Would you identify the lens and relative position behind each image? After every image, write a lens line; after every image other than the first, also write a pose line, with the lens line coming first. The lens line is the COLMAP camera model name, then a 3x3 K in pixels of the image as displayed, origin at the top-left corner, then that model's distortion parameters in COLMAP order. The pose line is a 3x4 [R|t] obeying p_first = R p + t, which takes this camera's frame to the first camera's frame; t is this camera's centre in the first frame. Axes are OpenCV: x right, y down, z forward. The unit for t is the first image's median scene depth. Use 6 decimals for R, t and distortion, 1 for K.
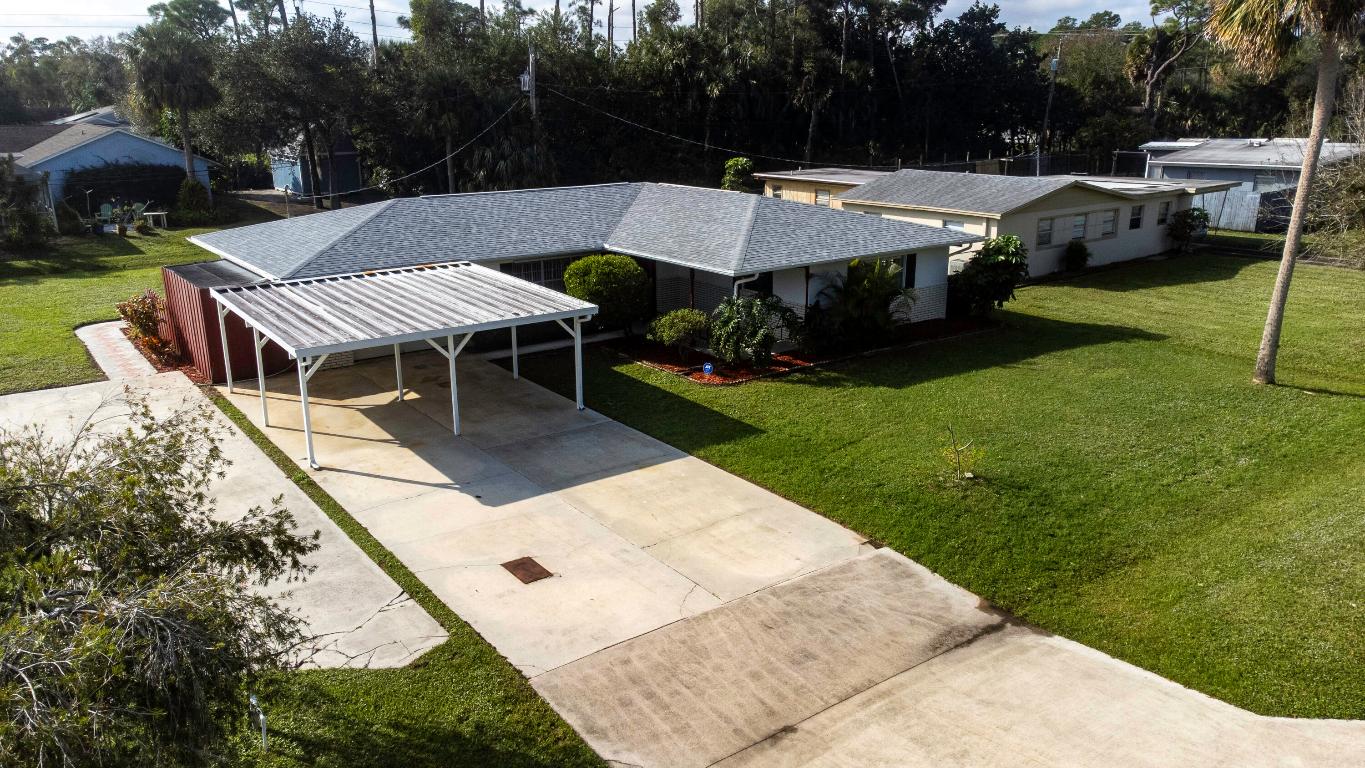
lens RADIAL K [[1014.2, 0, 679.8], [0, 1014.2, 383.2], [0, 0, 1]] dist [0.026798, 0.032629]
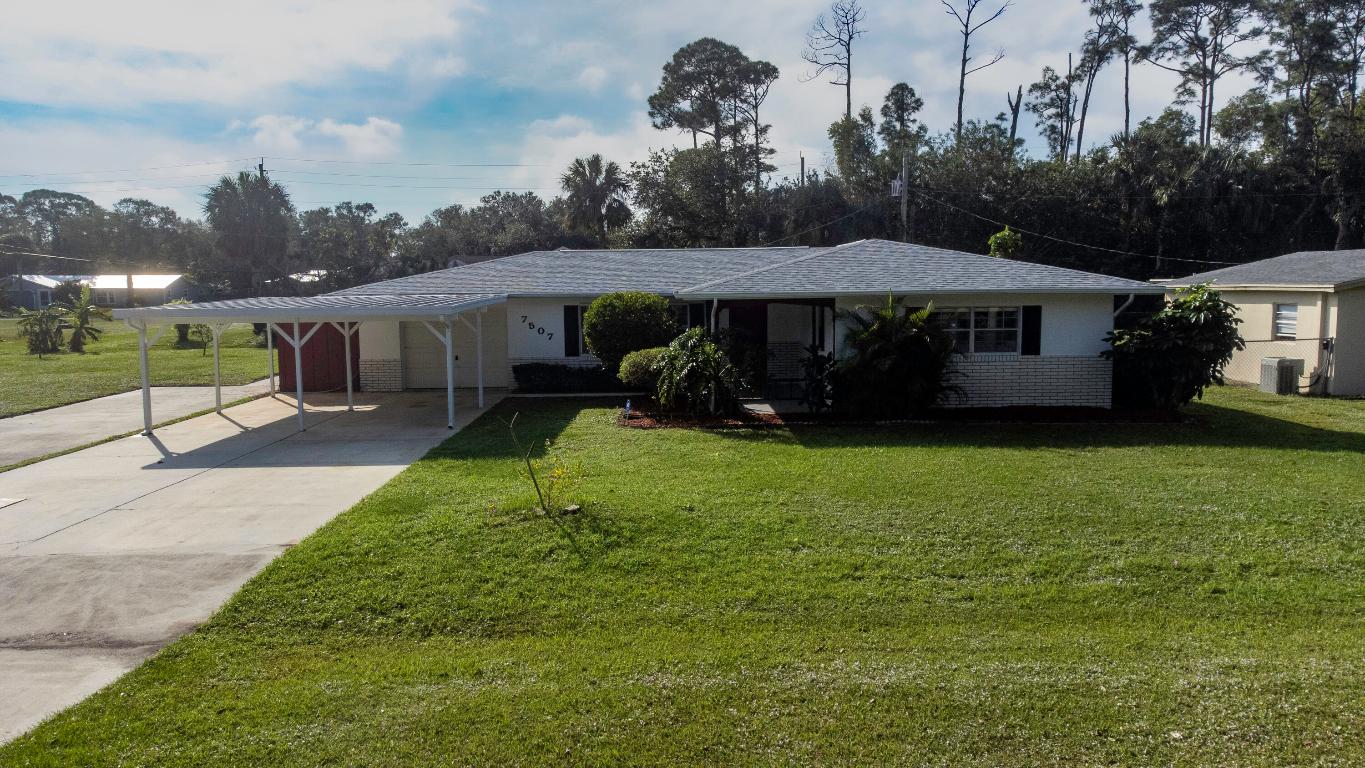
lens RADIAL K [[1014.2, 0, 679.8], [0, 1014.2, 383.2], [0, 0, 1]] dist [0.026798, 0.032629]
pose [[0.811711, 0.056065, -0.581362, 0.607665], [-0.155508, 0.980198, -0.122596, 0.067968], [0.562977, 0.189919, 0.804356, 0.418622]]
